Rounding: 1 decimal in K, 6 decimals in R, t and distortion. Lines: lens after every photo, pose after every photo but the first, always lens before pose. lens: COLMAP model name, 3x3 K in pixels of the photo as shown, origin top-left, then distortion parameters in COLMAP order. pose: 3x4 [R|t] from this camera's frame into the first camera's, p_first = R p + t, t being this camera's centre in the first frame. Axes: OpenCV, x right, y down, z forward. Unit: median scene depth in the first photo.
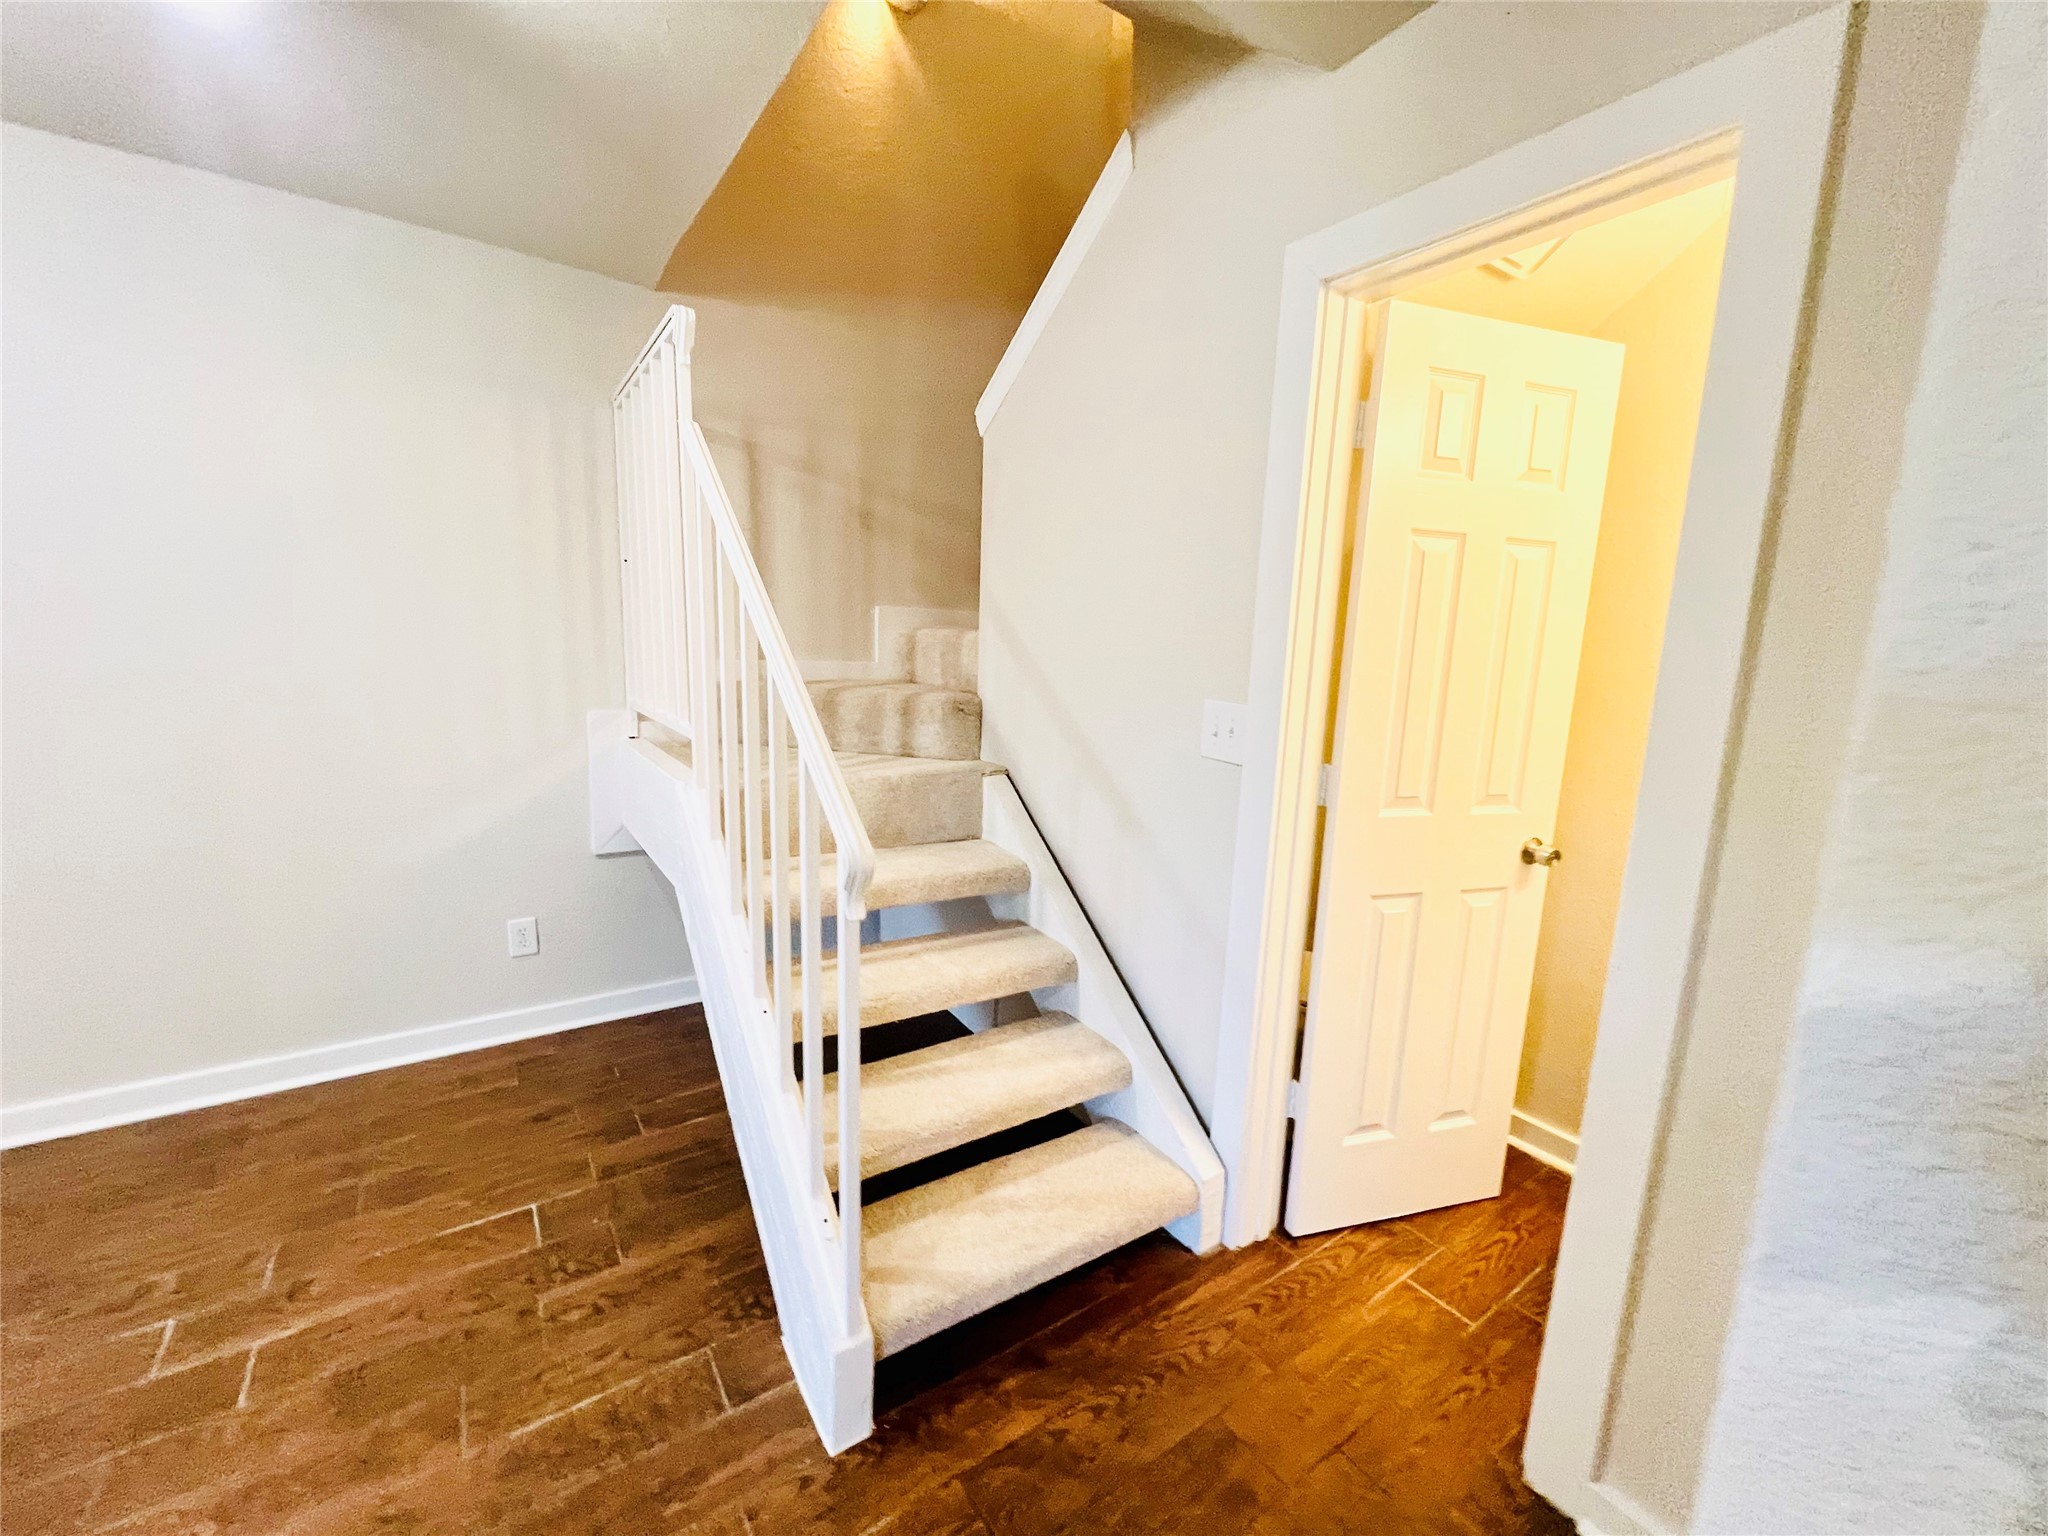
lens RADIAL K [[827.6, 0, 1024.0], [0, 827.6, 768.0], [0, 0, 1]] dist [-0.002185, 0.000665]
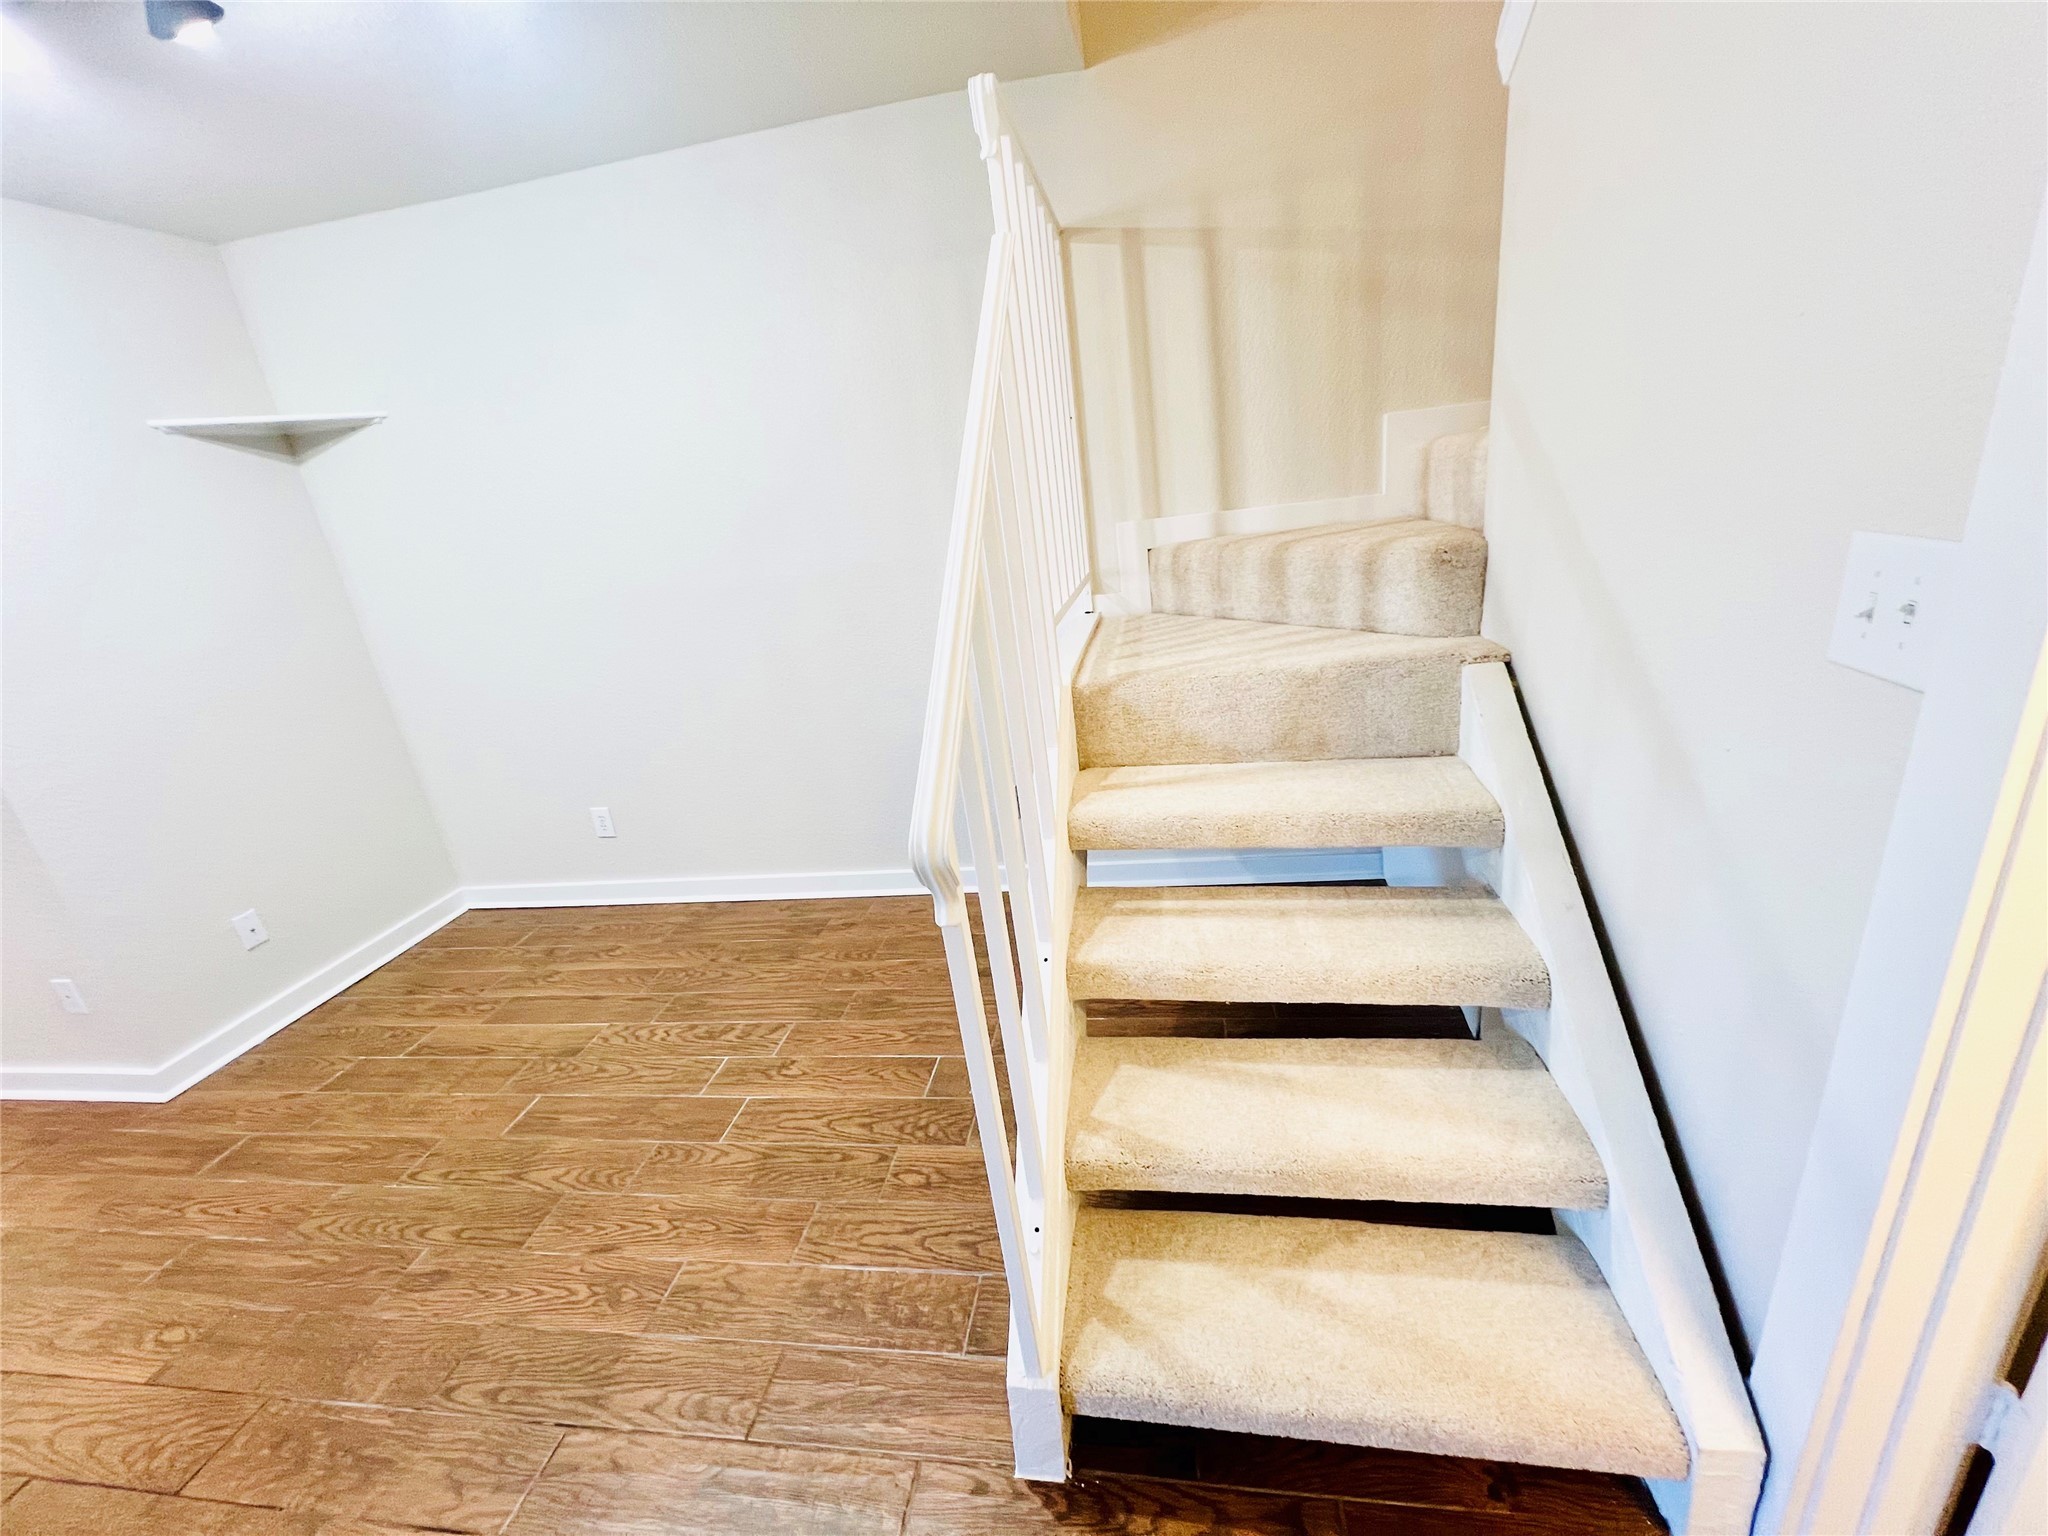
lens RADIAL K [[827.6, 0, 1024.0], [0, 827.6, 768.0], [0, 0, 1]] dist [-0.002185, 0.000665]
pose [[0.715008, 0.105731, -0.691075, 0.211403], [0.031726, 0.982572, 0.183153, -0.052204], [0.698396, -0.152882, 0.699192, 0.350486]]
